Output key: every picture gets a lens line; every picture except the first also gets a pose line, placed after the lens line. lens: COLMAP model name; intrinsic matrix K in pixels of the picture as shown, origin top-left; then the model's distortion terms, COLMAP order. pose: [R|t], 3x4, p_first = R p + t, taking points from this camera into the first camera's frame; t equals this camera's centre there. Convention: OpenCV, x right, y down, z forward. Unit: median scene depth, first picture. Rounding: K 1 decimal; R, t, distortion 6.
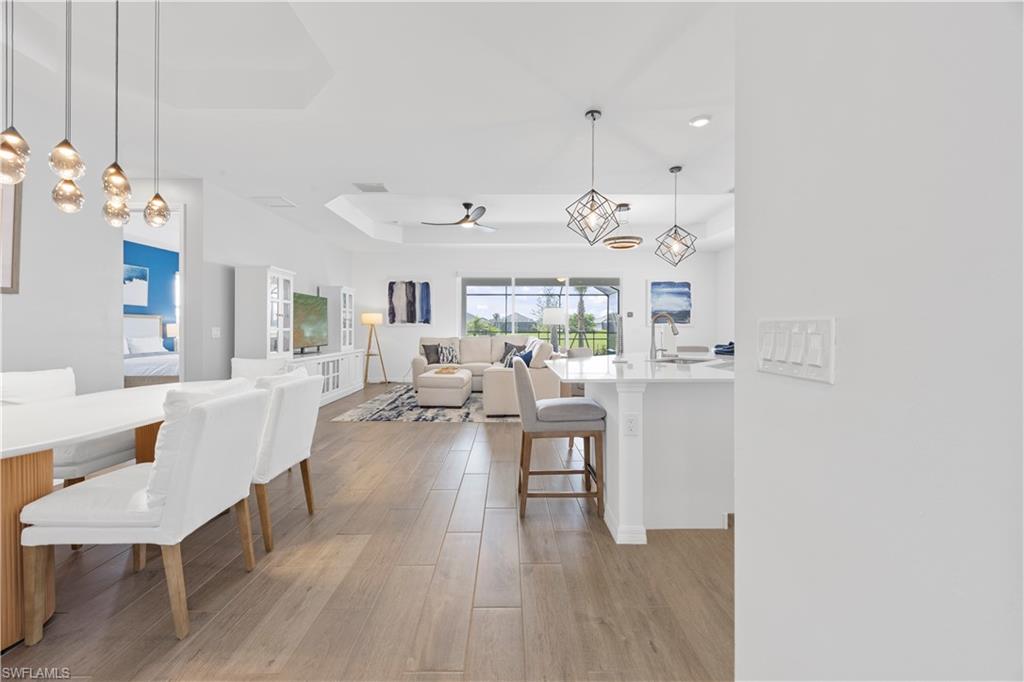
lens RADIAL K [[391.0, 0, 512.1], [0, 391.0, 330.6], [0, 0, 1]] dist [-0.002706, 0.000294]
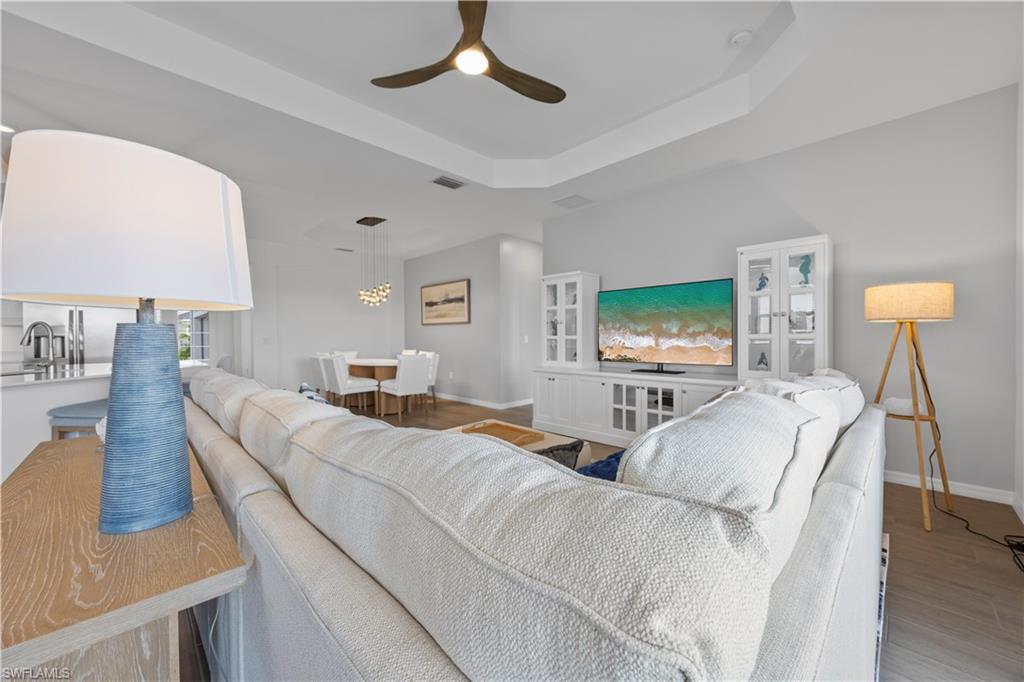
lens RADIAL K [[391.0, 0, 513.6], [0, 391.0, 341.3], [0, 0, 1]] dist [-0.002706, 0.000294]
pose [[-0.708866, 0.011032, -0.705257, 0.095206], [0.003057, 0.999916, 0.012568, -0.003784], [0.705337, 0.006753, -0.708840, 0.945097]]
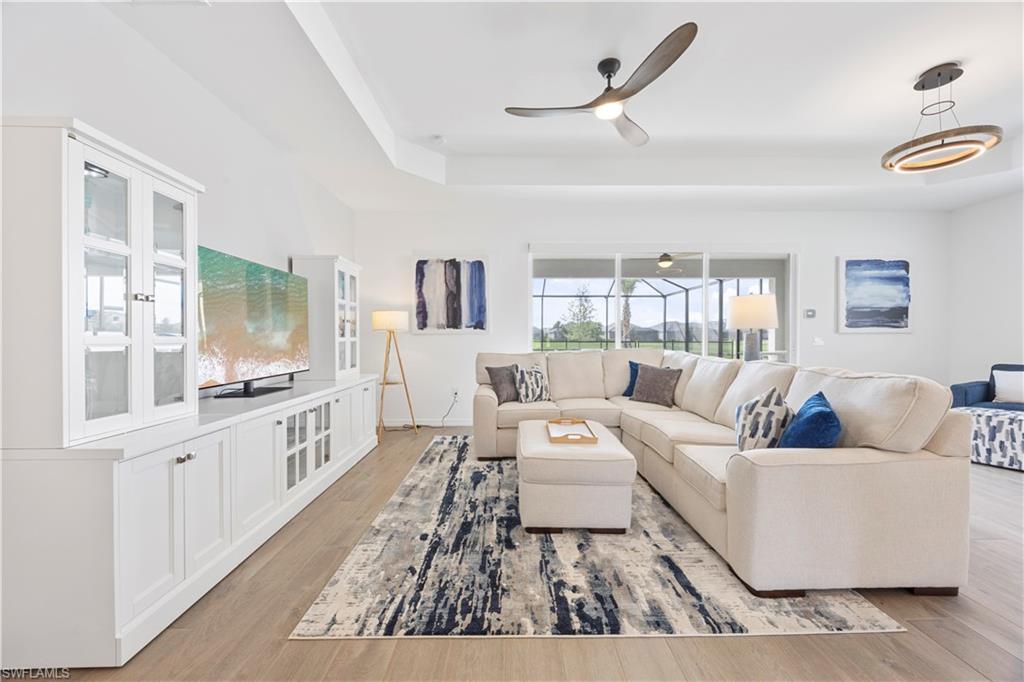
lens RADIAL K [[391.0, 0, 516.8], [0, 391.0, 342.2], [0, 0, 1]] dist [-0.002706, 0.000294]
pose [[0.999987, -0.003018, 0.004158, -0.164273], [0.002989, 0.999971, 0.007029, -0.002083], [-0.004179, -0.007017, 0.999967, 0.396600]]
